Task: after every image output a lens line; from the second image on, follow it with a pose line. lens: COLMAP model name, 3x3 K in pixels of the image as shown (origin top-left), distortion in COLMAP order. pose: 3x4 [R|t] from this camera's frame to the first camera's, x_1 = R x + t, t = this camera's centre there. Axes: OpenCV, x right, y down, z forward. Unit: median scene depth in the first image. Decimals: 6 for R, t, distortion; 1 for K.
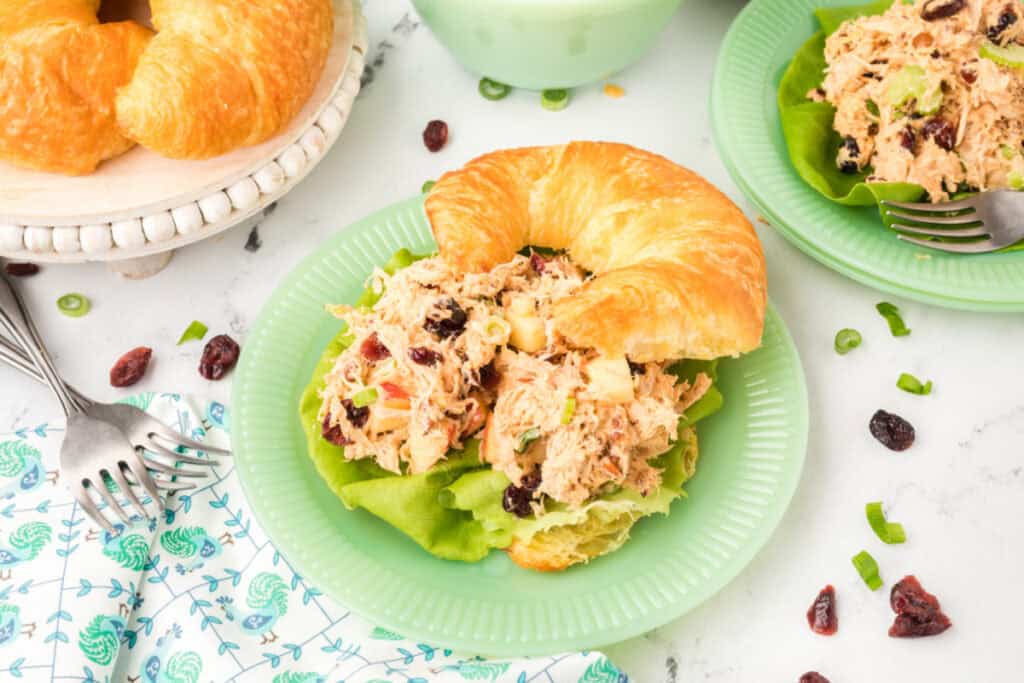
lens RADIAL K [[1503.6, 0, 512.0], [0, 1503.6, 341.5], [0, 0, 1]] dist [-0.005172, -0.033299]
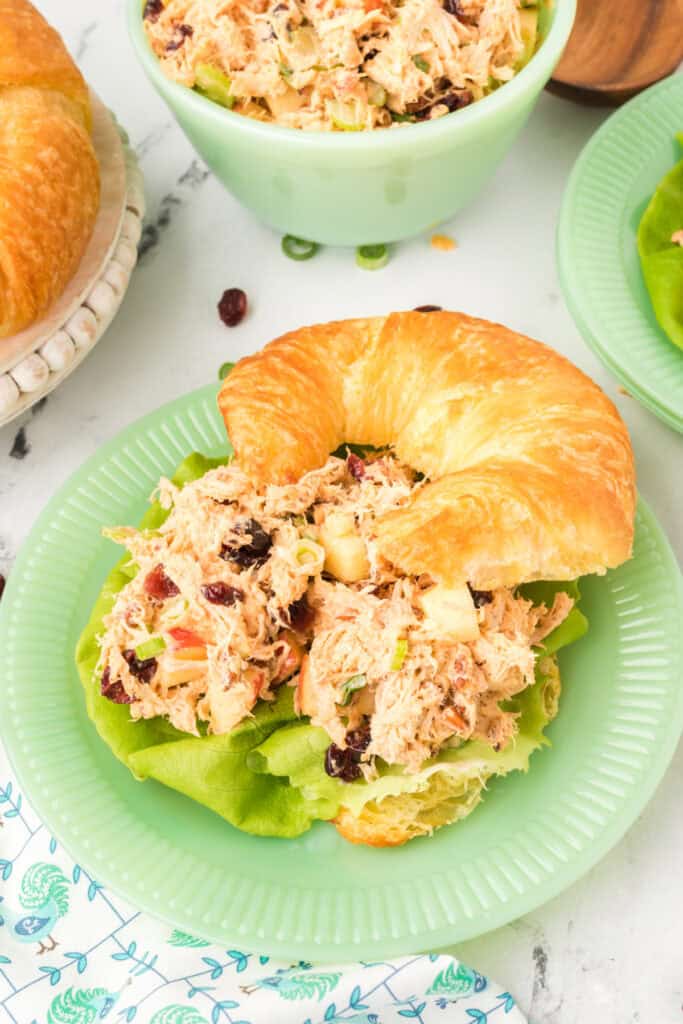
lens RADIAL K [[1557.7, 0, 341.5], [0, 1557.7, 512.0], [0, 0, 1]] dist [0.003611, -0.008343]
pose [[0.998934, -0.044820, -0.011051, 0.018126], [0.045101, 0.998626, 0.026697, -0.052786], [0.009839, -0.027167, 0.999582, 0.153264]]
